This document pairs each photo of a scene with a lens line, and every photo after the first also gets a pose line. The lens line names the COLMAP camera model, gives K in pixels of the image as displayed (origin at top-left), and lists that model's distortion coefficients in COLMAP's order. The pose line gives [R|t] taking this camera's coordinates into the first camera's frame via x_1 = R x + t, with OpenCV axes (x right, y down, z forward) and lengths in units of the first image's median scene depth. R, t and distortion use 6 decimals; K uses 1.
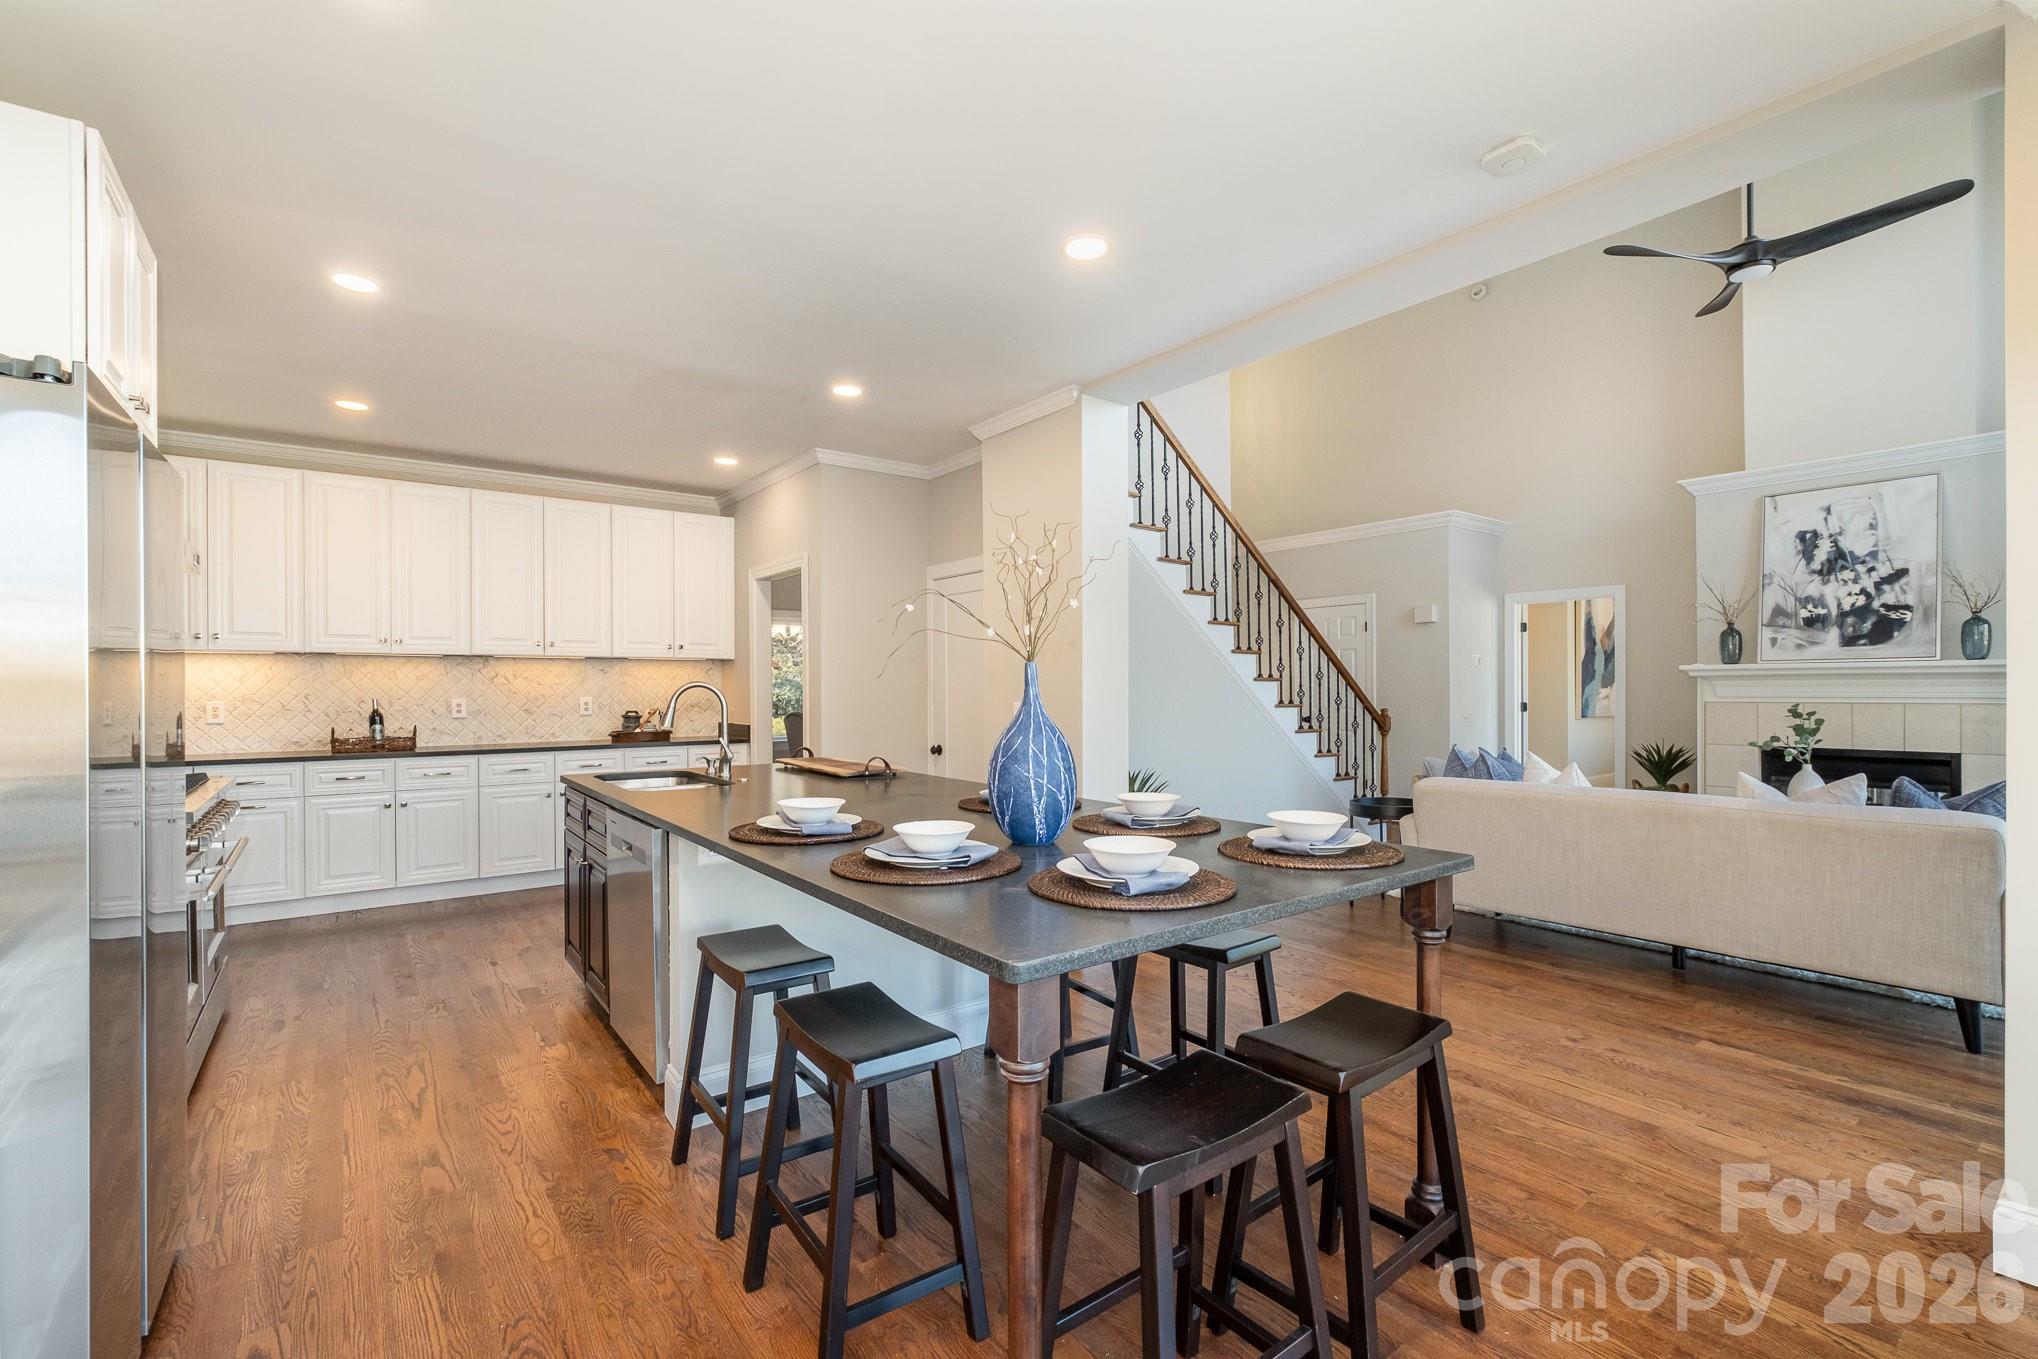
lens RADIAL K [[891.0, 0, 1020.2], [0, 891.0, 684.6], [0, 0, 1]] dist [0.000516, 0.000046]
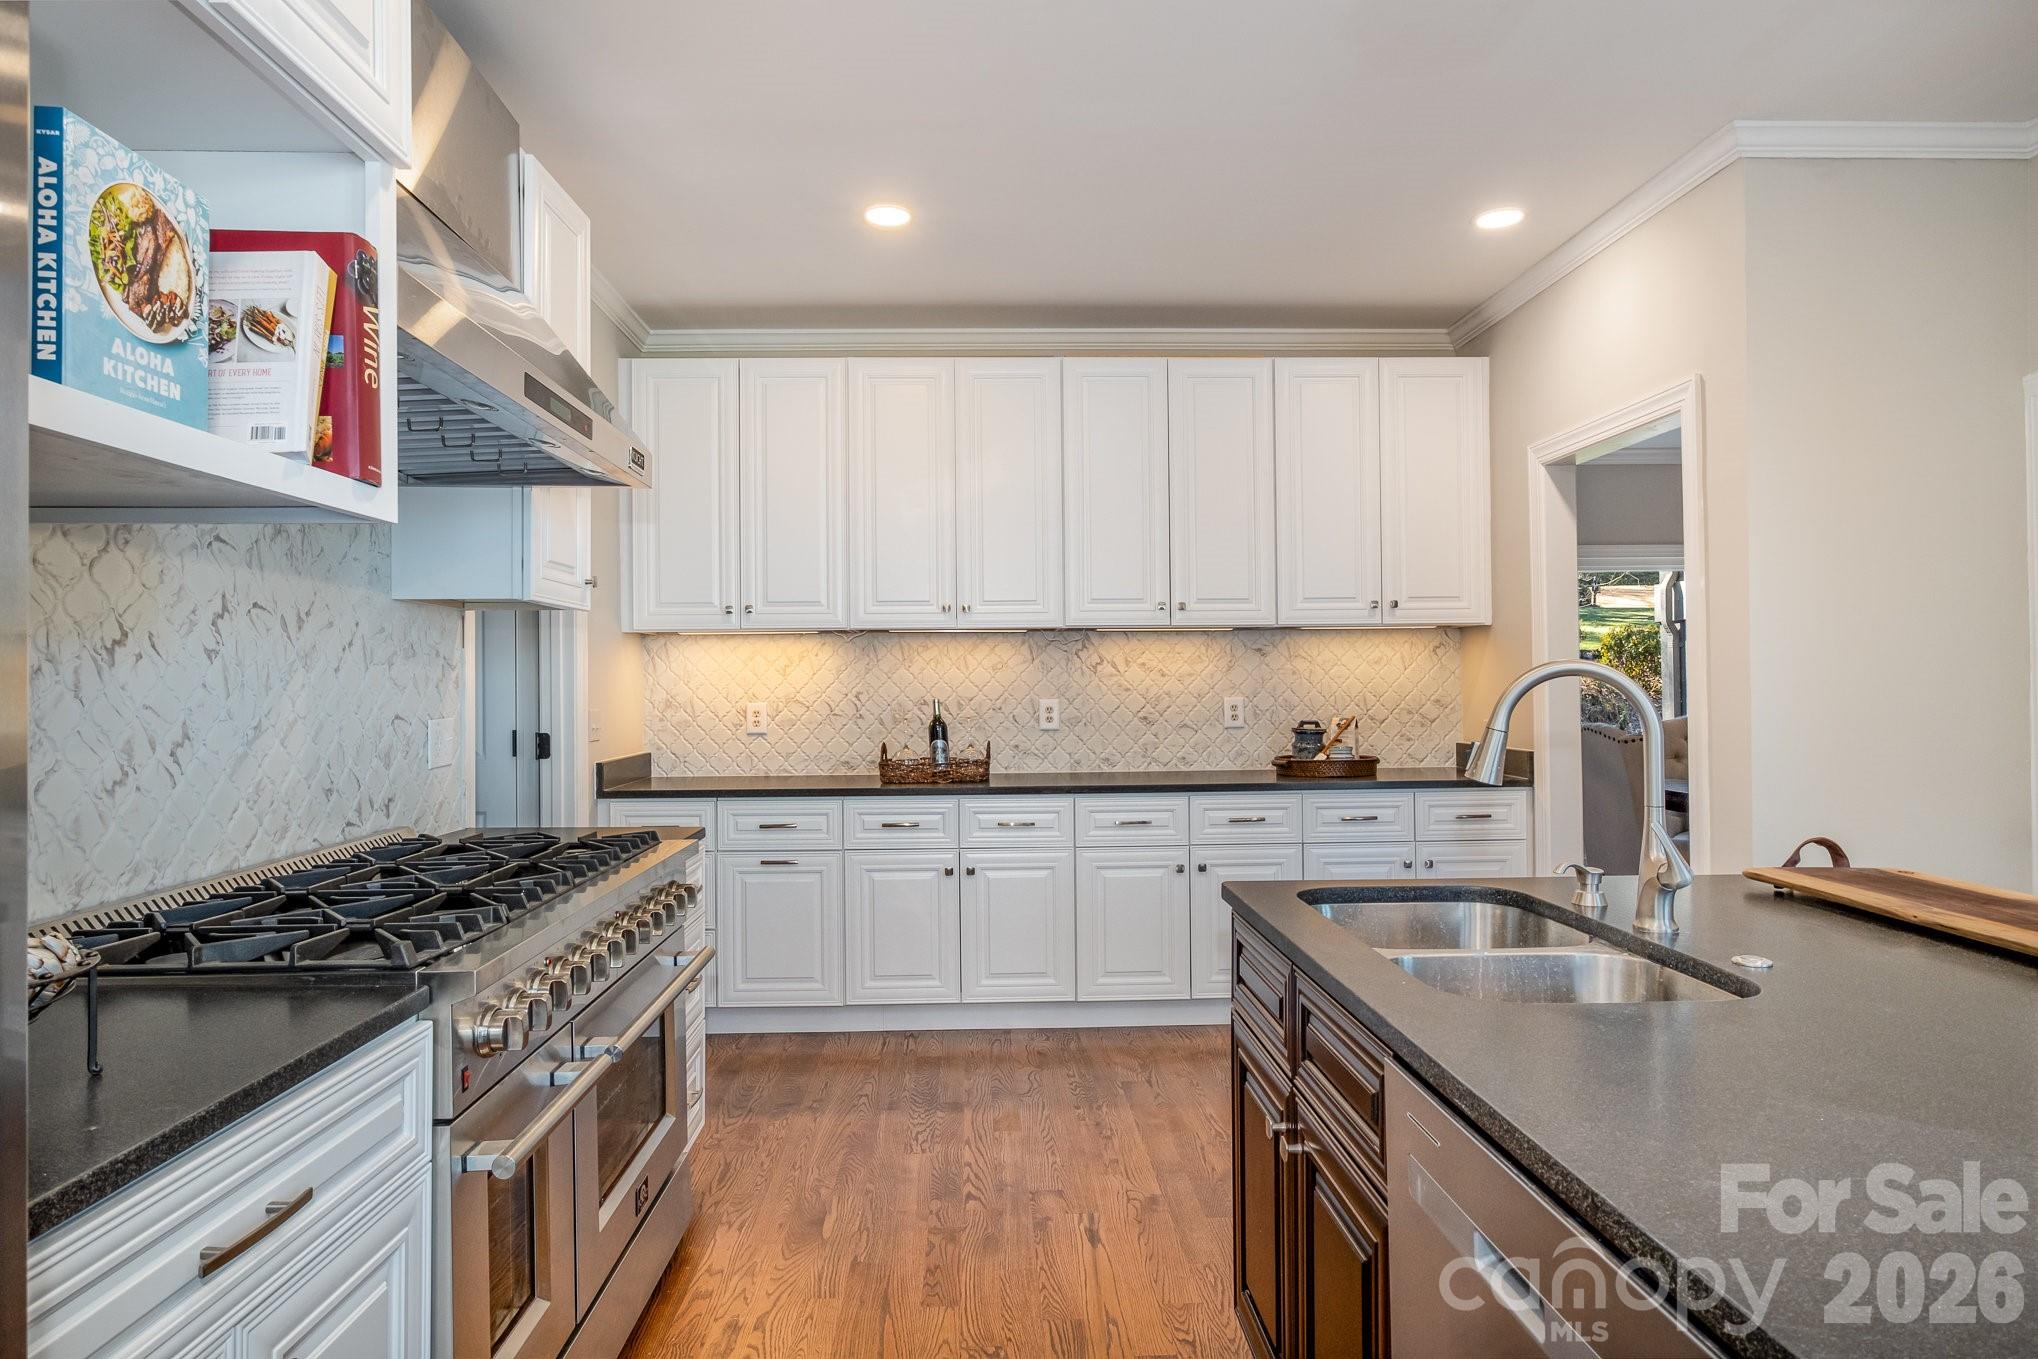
lens RADIAL K [[891.0, 0, 1020.2], [0, 891.0, 684.6], [0, 0, 1]] dist [0.000516, 0.000046]
pose [[0.805016, -0.002895, -0.593246, -0.285772], [0.007949, 0.999951, 0.005908, 0.001867], [0.593200, -0.009472, 0.805000, 0.504156]]
